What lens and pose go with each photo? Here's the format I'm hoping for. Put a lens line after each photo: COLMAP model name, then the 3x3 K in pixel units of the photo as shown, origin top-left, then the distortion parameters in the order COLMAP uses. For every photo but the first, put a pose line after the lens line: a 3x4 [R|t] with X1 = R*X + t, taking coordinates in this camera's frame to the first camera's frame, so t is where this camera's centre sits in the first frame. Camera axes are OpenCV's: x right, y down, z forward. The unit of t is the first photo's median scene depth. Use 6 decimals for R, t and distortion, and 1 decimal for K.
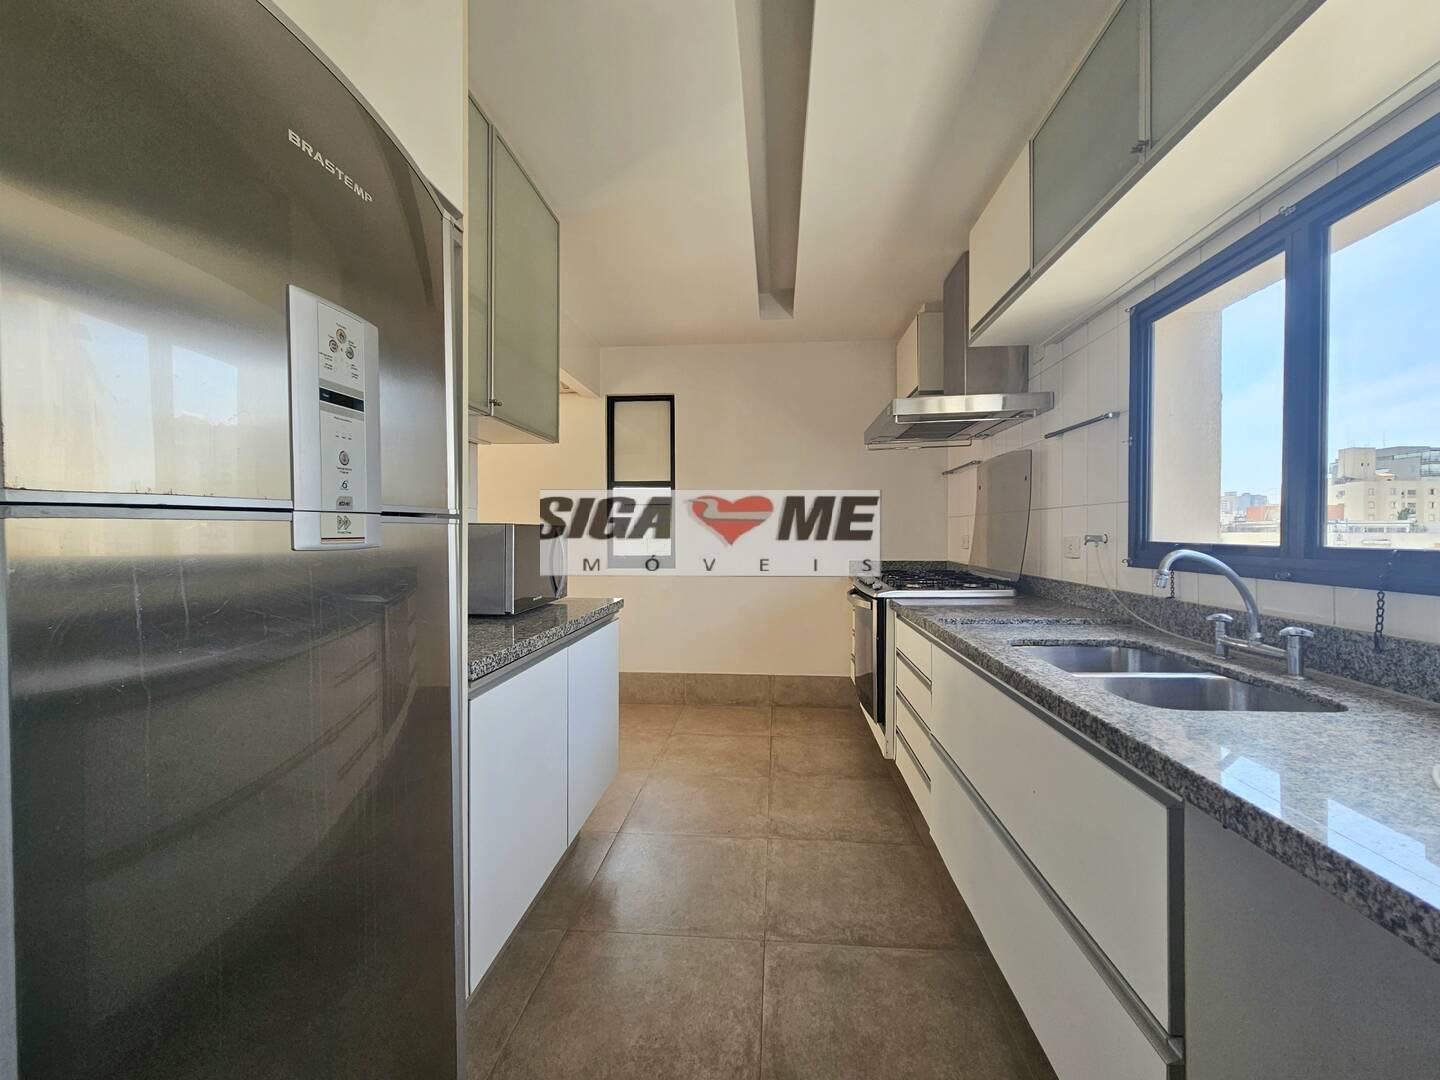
lens RADIAL K [[594.8, 0, 726.2], [0, 594.8, 536.2], [0, 0, 1]] dist [-0.001121, 0.001412]
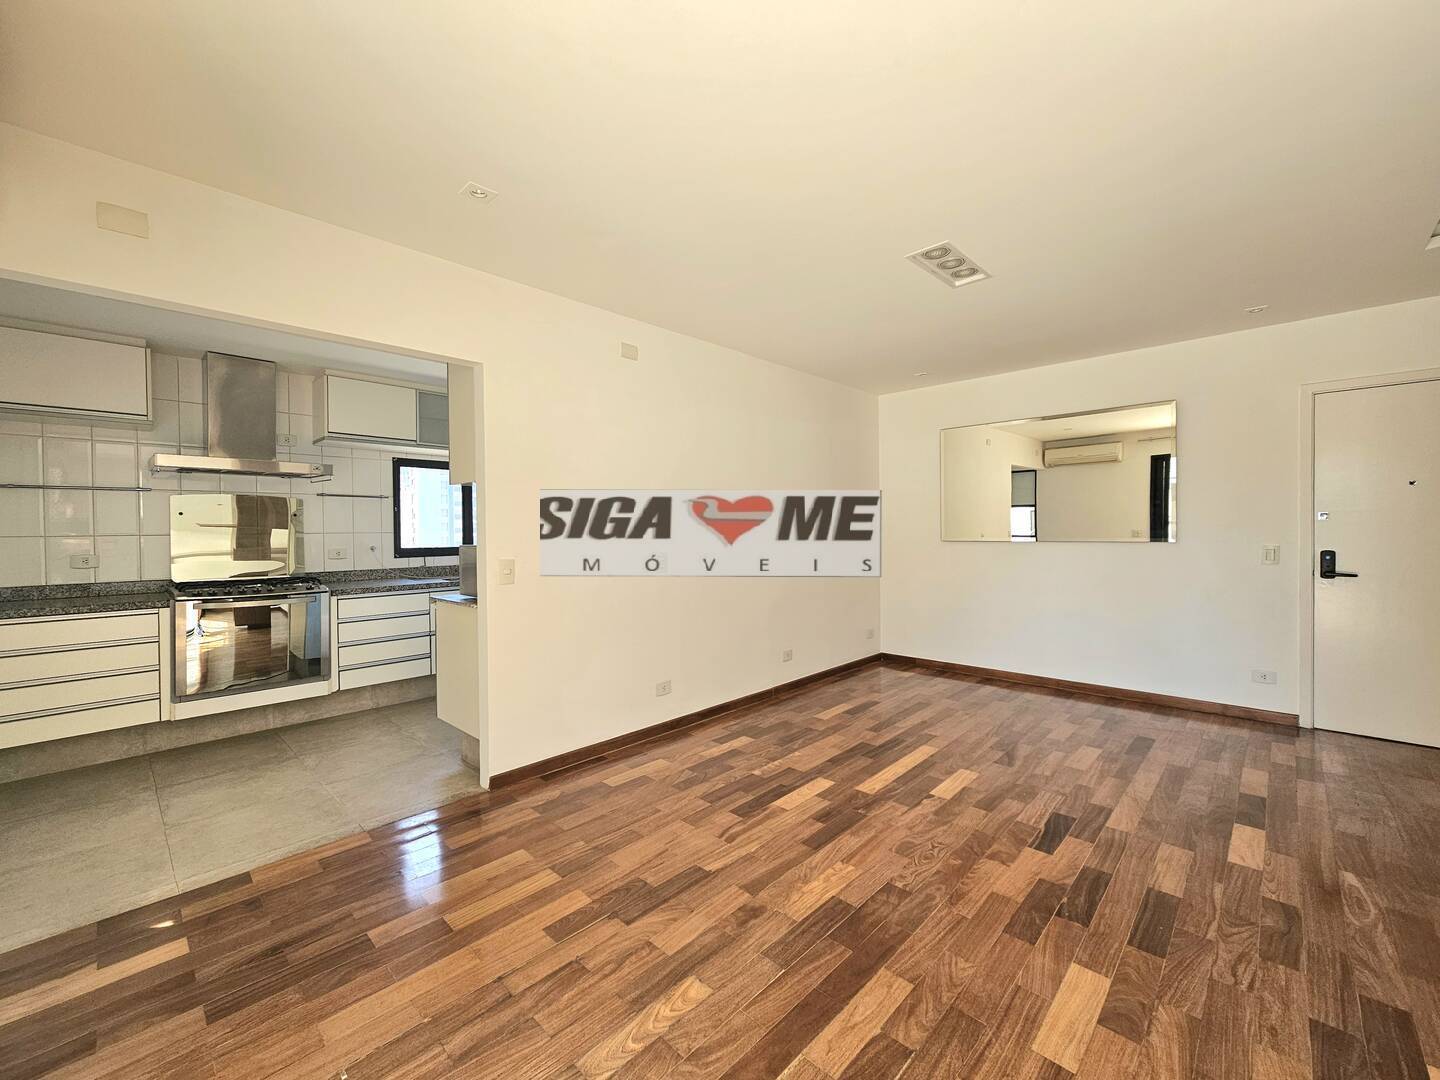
lens RADIAL K [[594.8, 0, 726.2], [0, 594.8, 536.2], [0, 0, 1]] dist [-0.001121, 0.001412]
pose [[-0.775181, -0.003368, 0.631731, -1.740397], [0.009682, 0.999805, 0.017211, -0.062667], [-0.631666, 0.019458, -0.774997, 1.773149]]
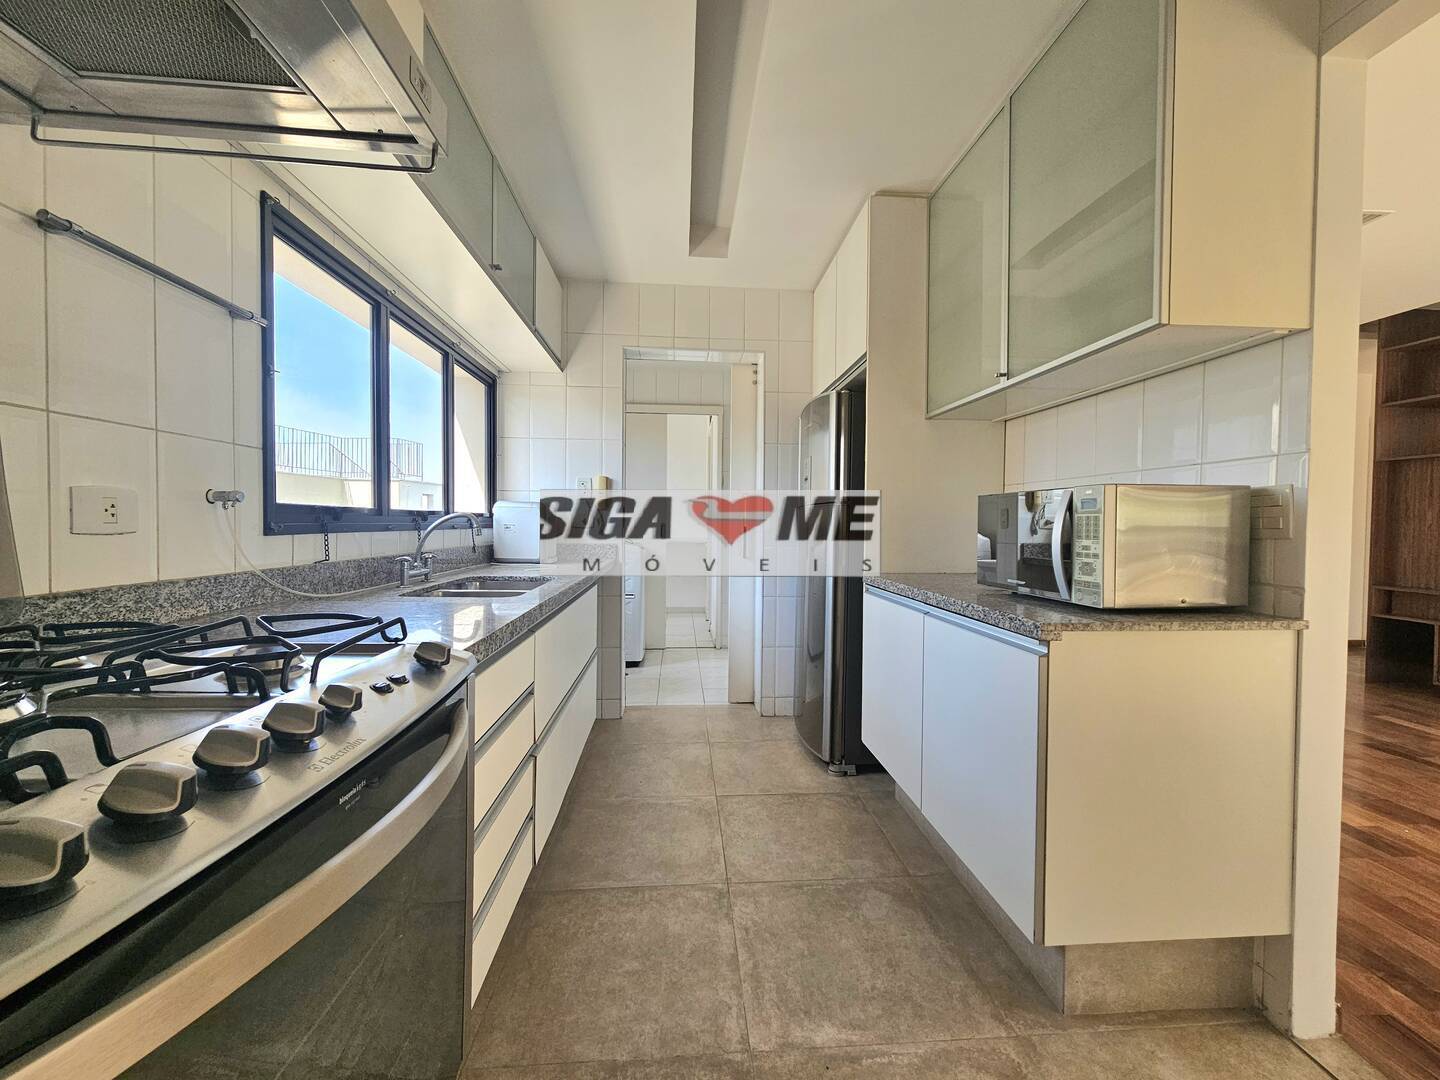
lens RADIAL K [[594.8, 0, 726.2], [0, 594.8, 536.2], [0, 0, 1]] dist [-0.001121, 0.001412]
pose [[-0.986218, -0.008895, -0.165212, 0.192267], [-0.014029, 0.999454, 0.029931, 0.019443], [0.164855, 0.031837, -0.985804, 1.569053]]
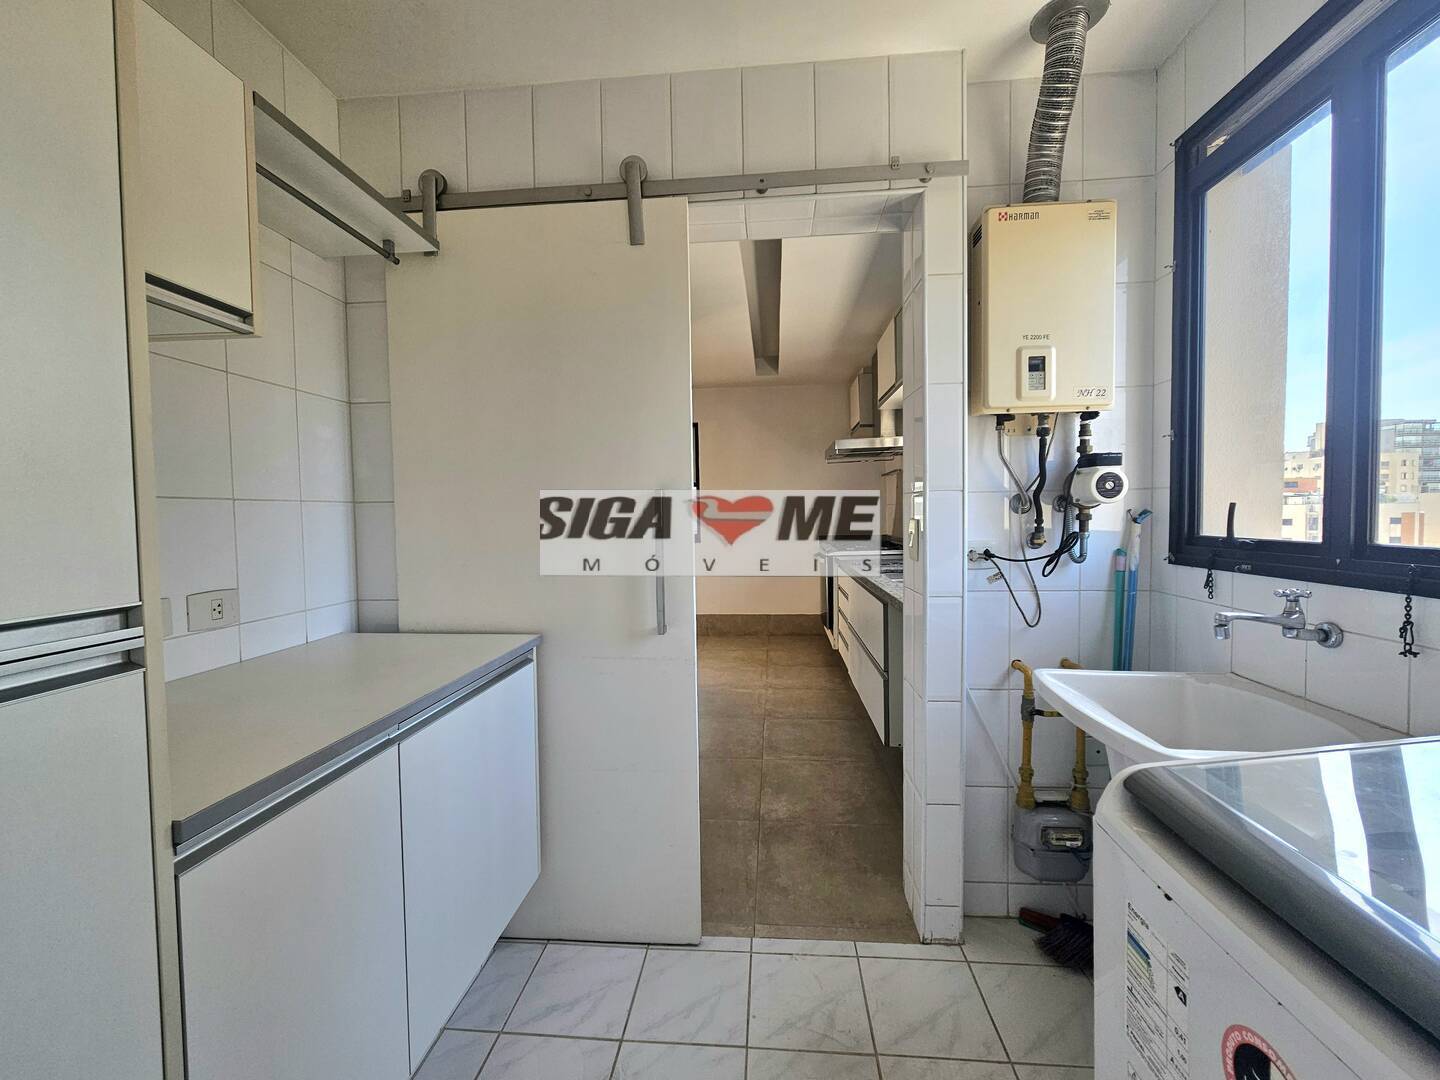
lens RADIAL K [[591.8, 0, 723.5], [0, 591.8, 538.4], [0, 0, 1]] dist [0.001509, 0.000284]
pose [[0.999849, -0.017347, -0.000262, -0.050966], [0.017345, 0.999210, 0.035761, -0.015985], [-0.000358, -0.035761, 0.999360, -0.796406]]
